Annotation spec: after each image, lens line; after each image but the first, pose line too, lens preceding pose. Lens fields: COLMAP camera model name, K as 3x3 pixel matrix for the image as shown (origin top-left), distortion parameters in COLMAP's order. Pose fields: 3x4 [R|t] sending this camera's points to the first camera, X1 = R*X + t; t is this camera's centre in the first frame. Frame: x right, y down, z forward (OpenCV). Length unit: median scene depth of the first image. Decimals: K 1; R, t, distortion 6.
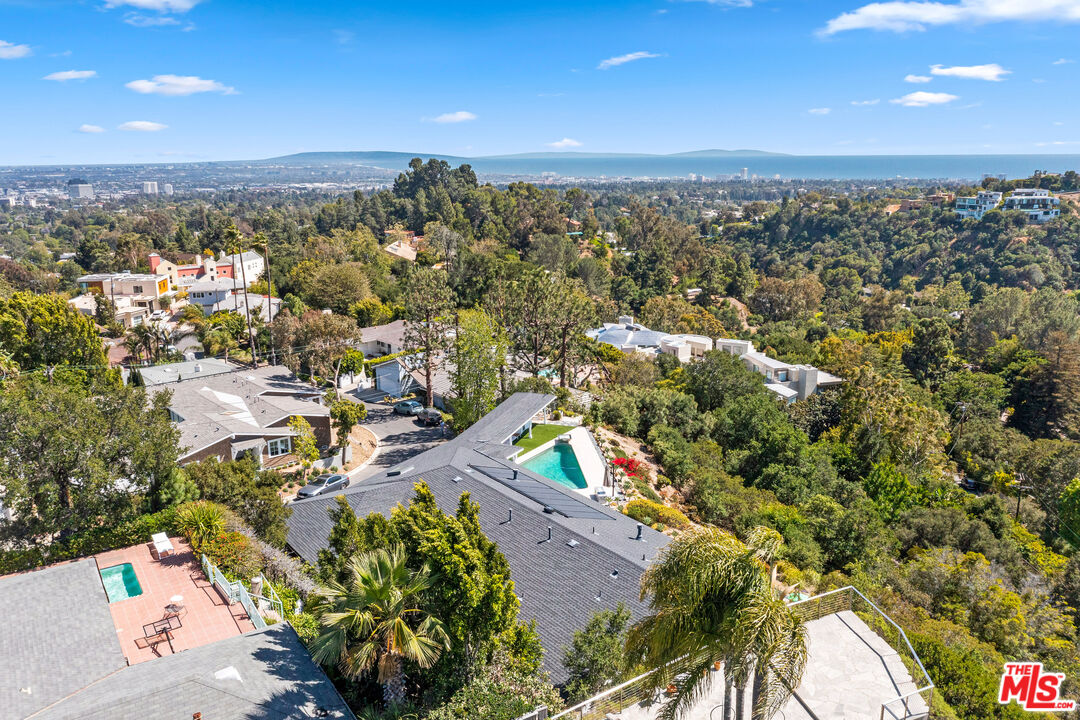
lens RADIAL K [[848.8, 0, 540.0], [0, 848.8, 360.0], [0, 0, 1]] dist [-0.011295, 0.002460]
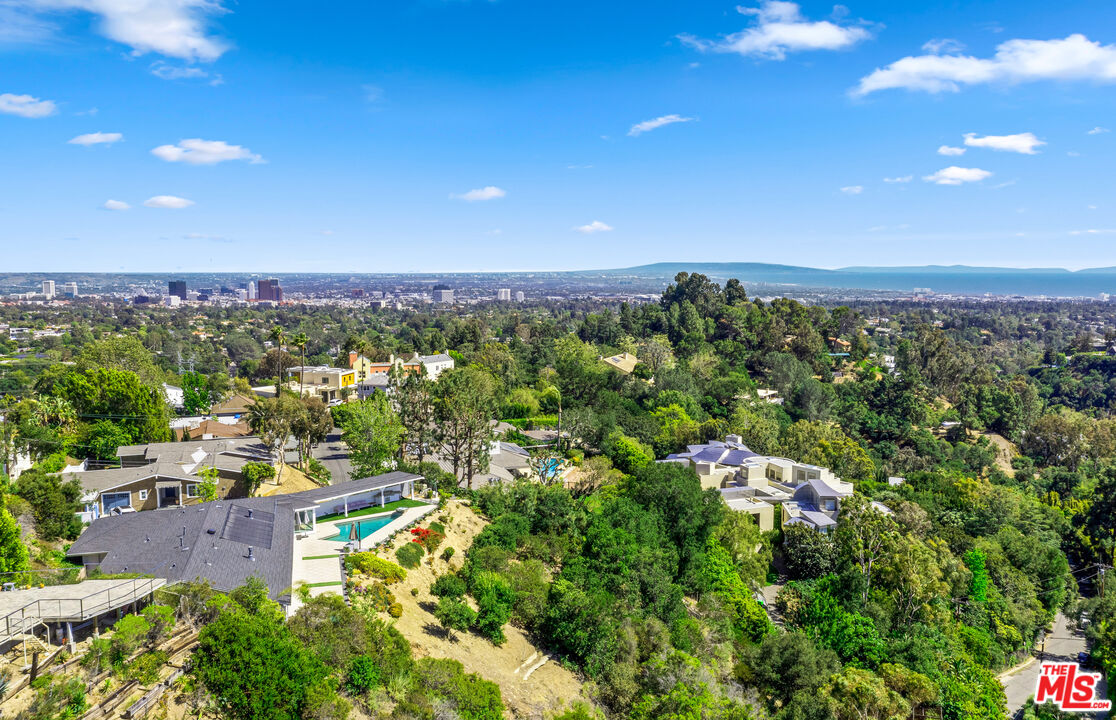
lens RADIAL K [[912.7, 0, 558.0], [0, 912.7, 360.0], [0, 0, 1]] dist [-0.014336, -0.003054]
pose [[0.930692, 0.048184, -0.362616, 0.188406], [-0.096574, 0.988482, -0.116520, 0.003148], [0.352825, 0.143464, 0.924626, -0.038522]]
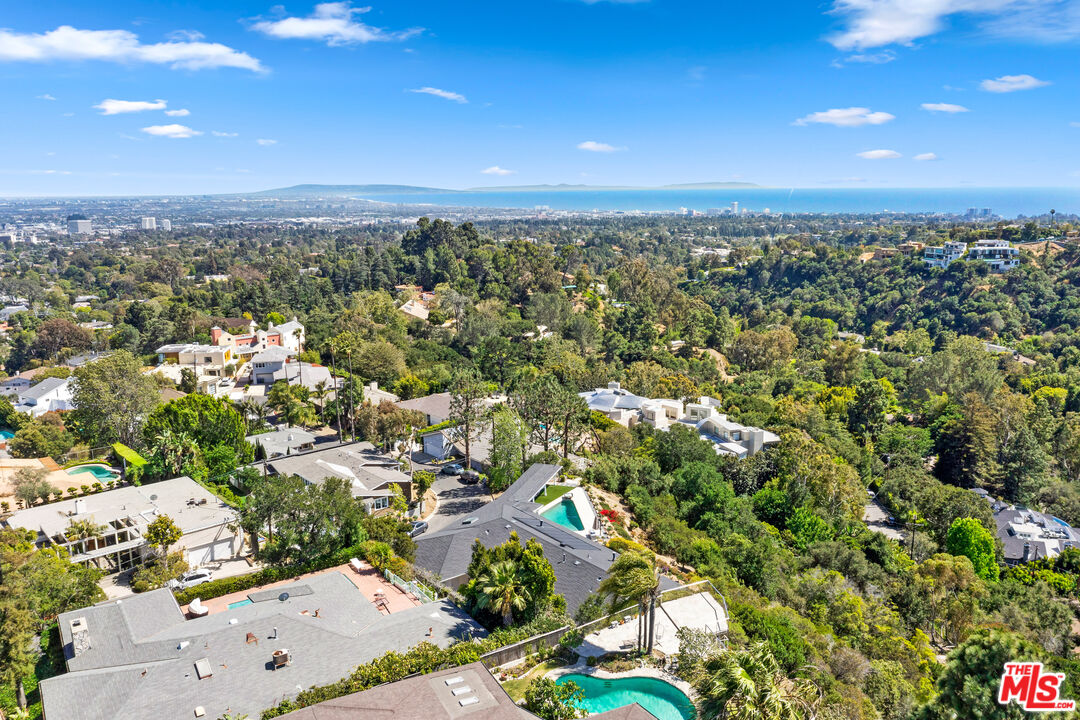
lens RADIAL K [[848.8, 0, 540.0], [0, 848.8, 360.0], [0, 0, 1]] dist [-0.011295, 0.002460]
pose [[0.999965, -0.002105, 0.008055, -0.008957], [0.002399, 0.999324, -0.036690, -0.025338], [-0.007972, 0.036708, 0.999294, -0.138132]]
